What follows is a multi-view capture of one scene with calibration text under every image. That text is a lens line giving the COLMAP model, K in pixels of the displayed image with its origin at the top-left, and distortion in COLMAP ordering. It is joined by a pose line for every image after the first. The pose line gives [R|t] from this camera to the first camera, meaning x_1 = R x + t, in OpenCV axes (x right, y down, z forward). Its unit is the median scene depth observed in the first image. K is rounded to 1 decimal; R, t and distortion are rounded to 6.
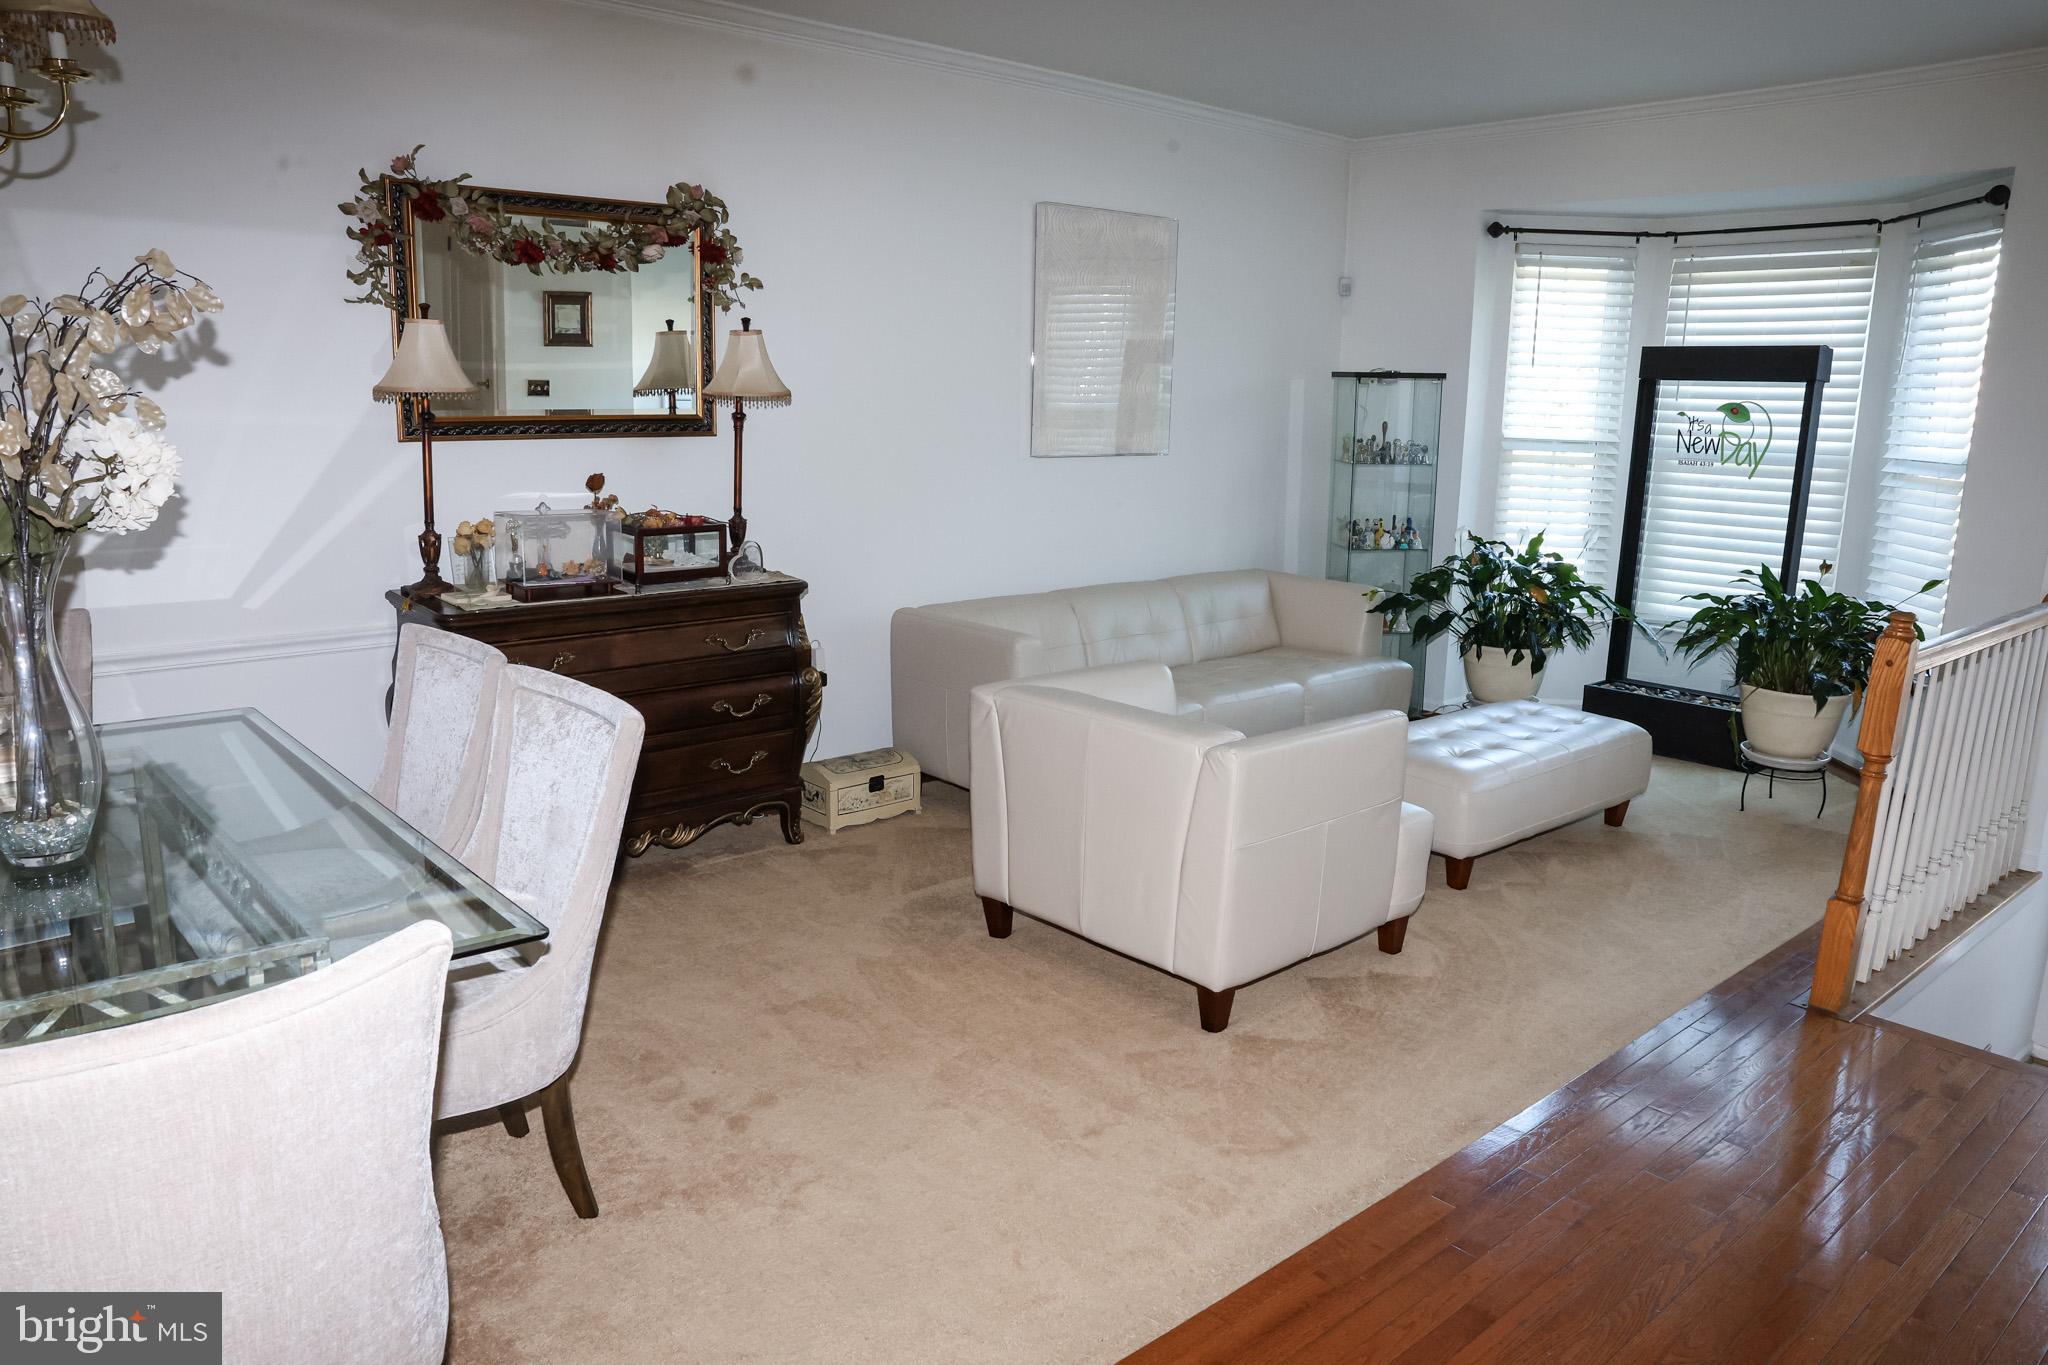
lens RADIAL K [[1398.9, 0, 1026.5], [0, 1398.9, 655.6], [0, 0, 1]] dist [-0.126734, 0.111631]
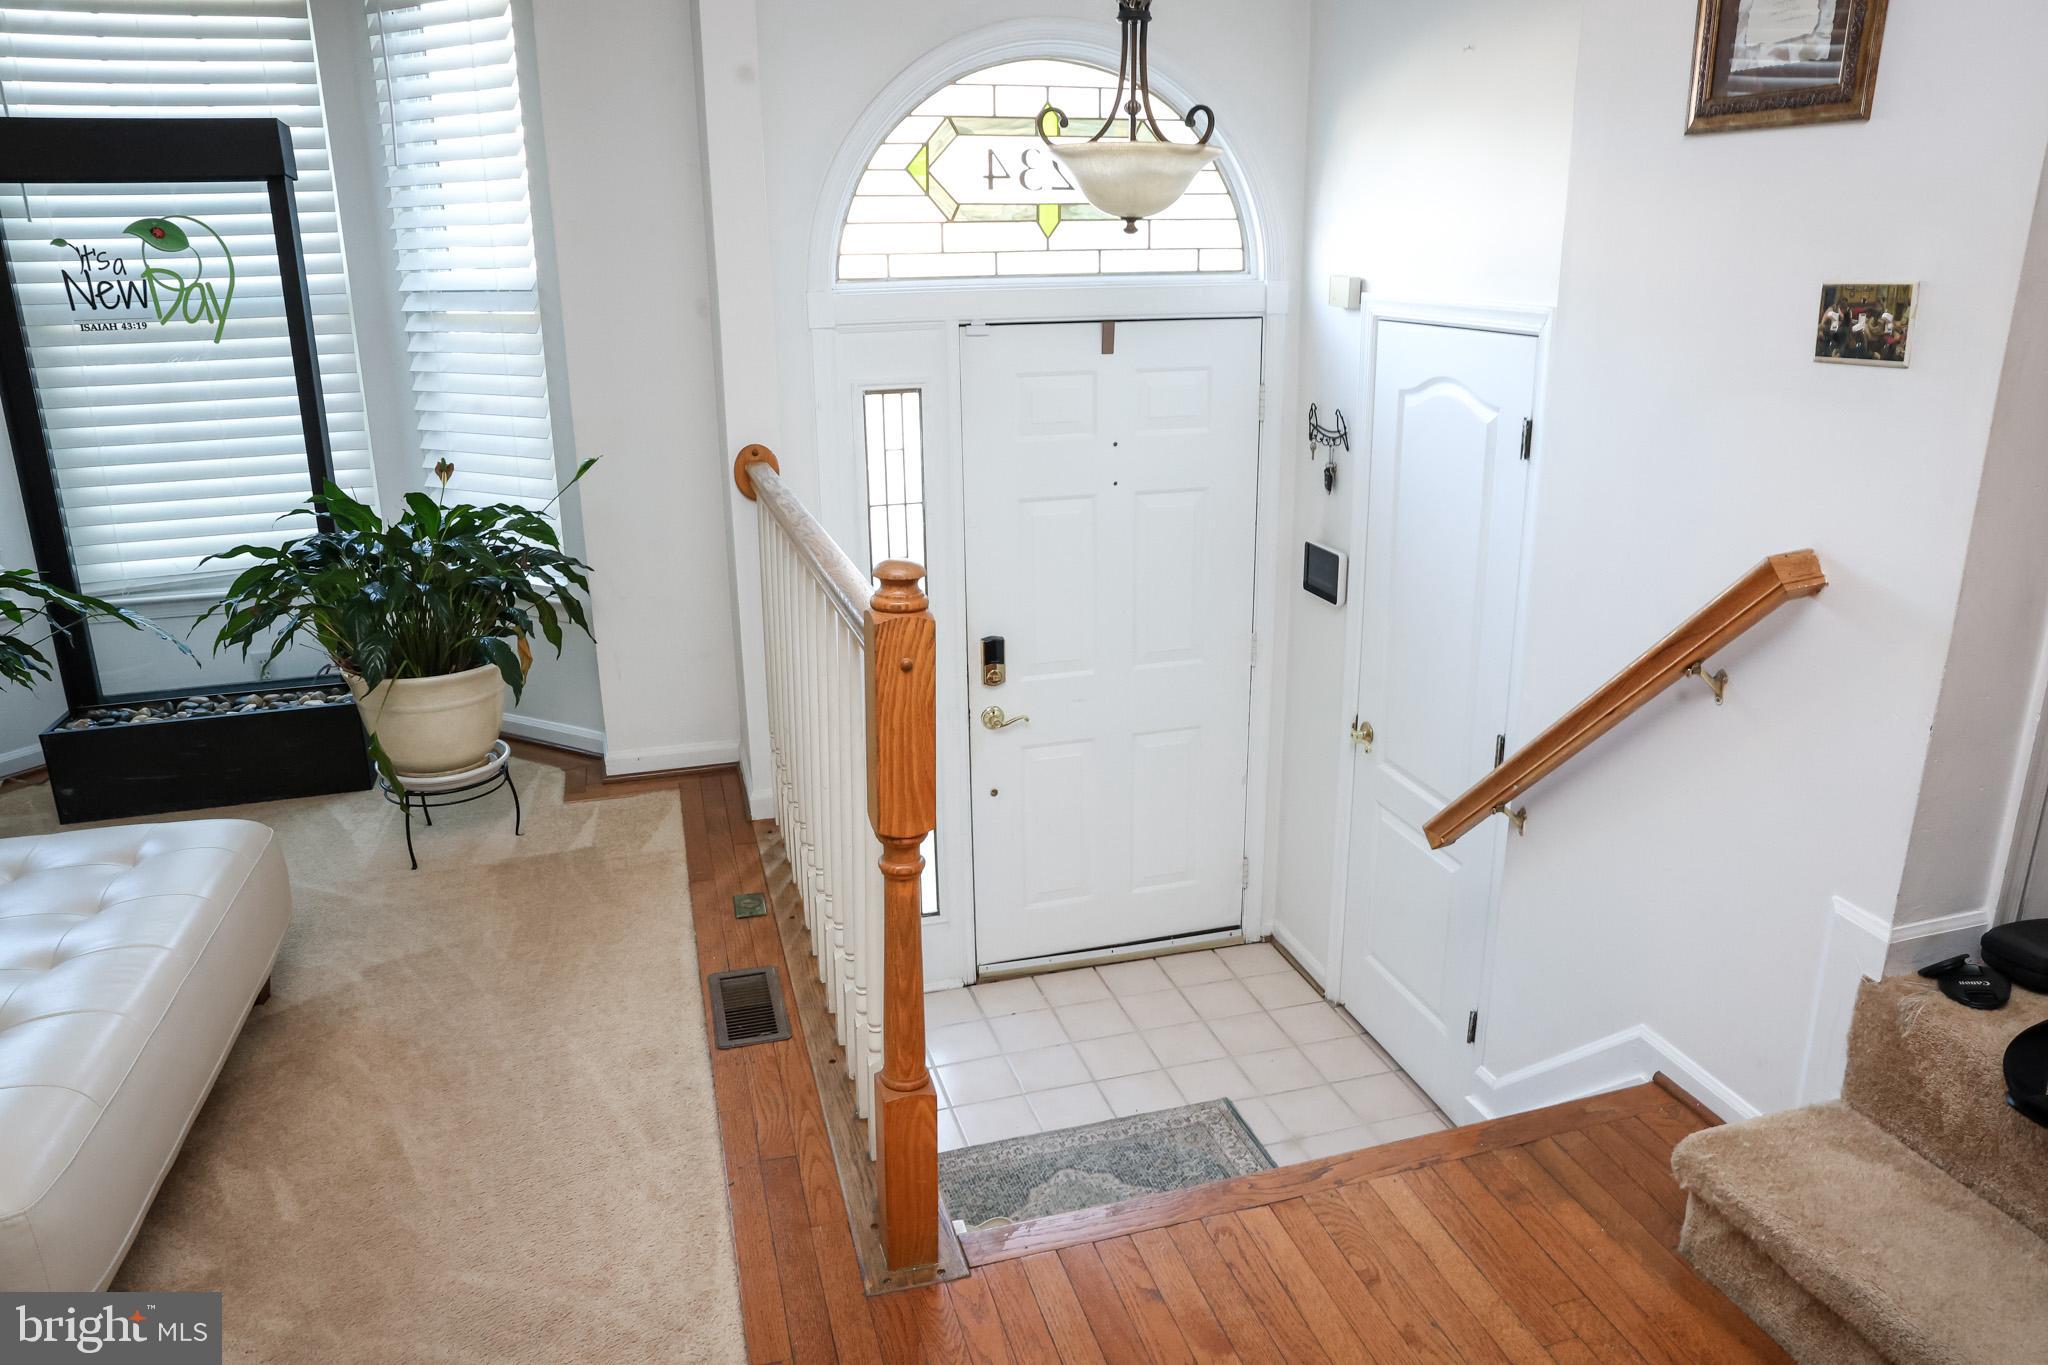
lens RADIAL K [[1398.9, 0, 1026.5], [0, 1398.9, 655.6], [0, 0, 1]] dist [-0.126734, 0.111631]
pose [[0.419538, -0.287913, 0.860868, 0.112420], [0.192623, 0.955005, 0.225523, -0.062567], [-0.887065, 0.071208, 0.456120, 0.404230]]
